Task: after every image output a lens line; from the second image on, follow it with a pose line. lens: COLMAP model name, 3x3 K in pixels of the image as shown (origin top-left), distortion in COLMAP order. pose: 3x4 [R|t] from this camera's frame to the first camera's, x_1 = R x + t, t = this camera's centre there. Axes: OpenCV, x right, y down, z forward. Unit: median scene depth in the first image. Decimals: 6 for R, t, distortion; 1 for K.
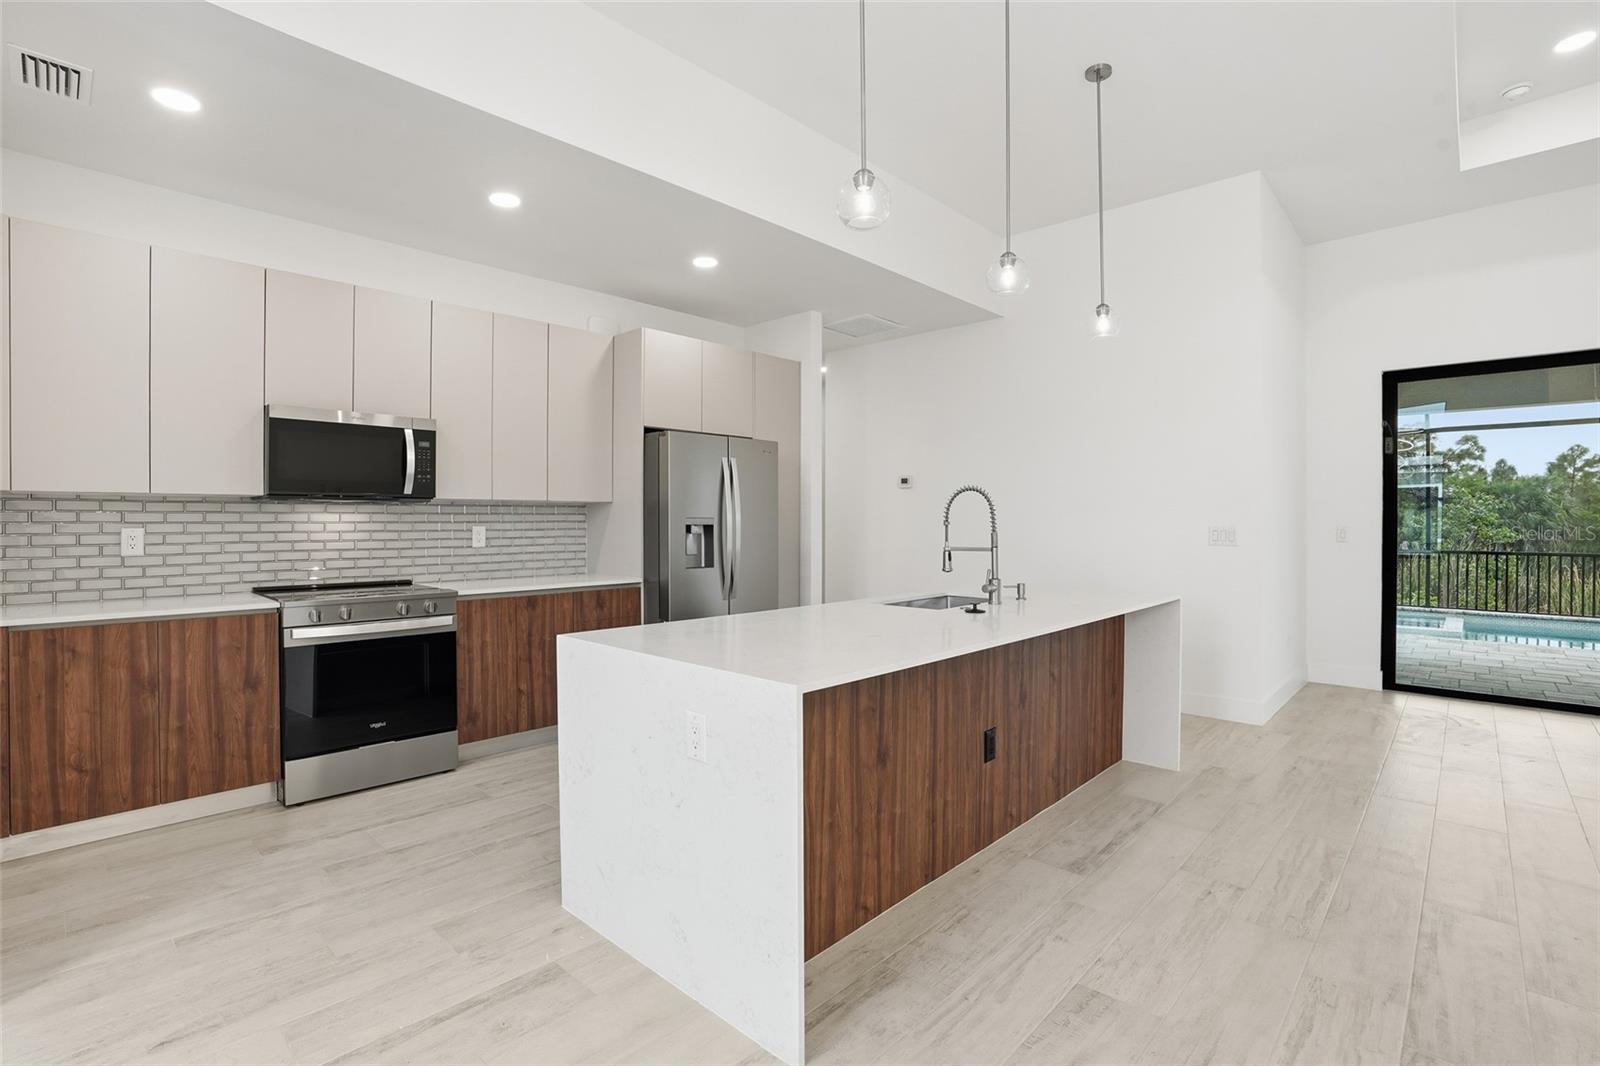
lens RADIAL K [[747.8, 0, 793.3], [0, 747.8, 525.6], [0, 0, 1]] dist [-0.064982, 0.020457]
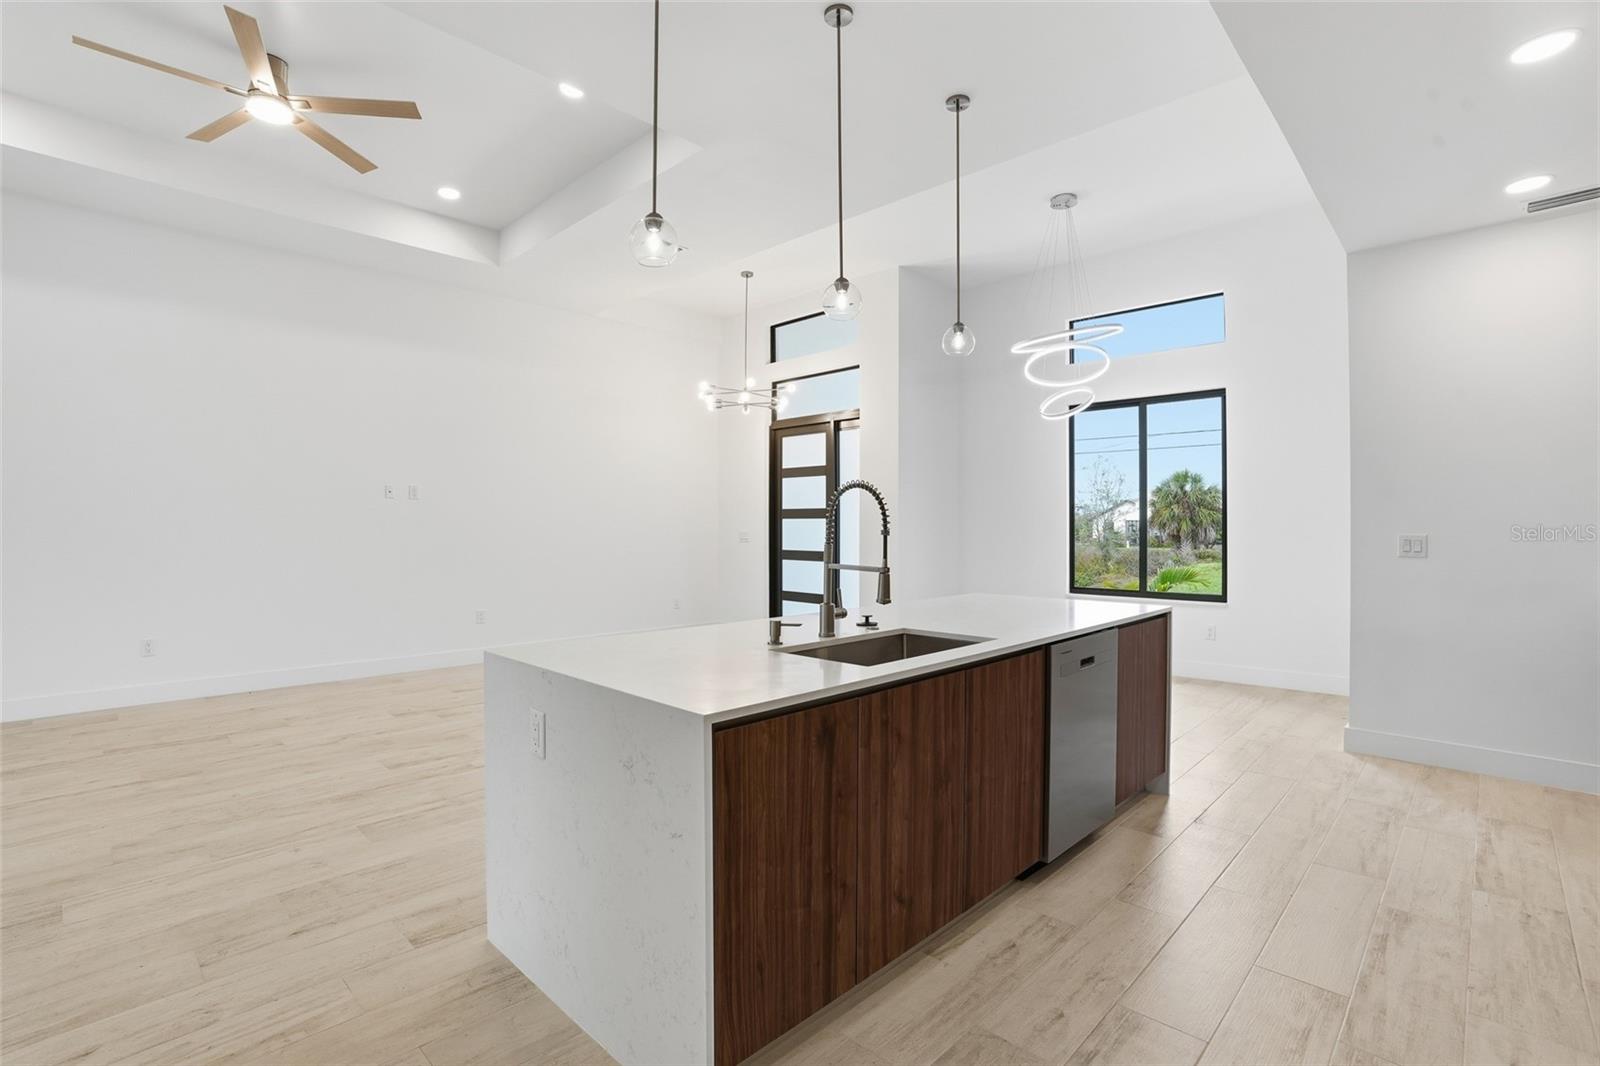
lens RADIAL K [[747.8, 0, 794.6], [0, 747.8, 523.2], [0, 0, 1]] dist [-0.064982, 0.020457]
pose [[-0.999949, -0.001529, 0.009960, 0.316210], [-0.001503, 0.999995, 0.002615, -0.014983], [-0.009964, 0.002600, -0.999947, 1.869620]]
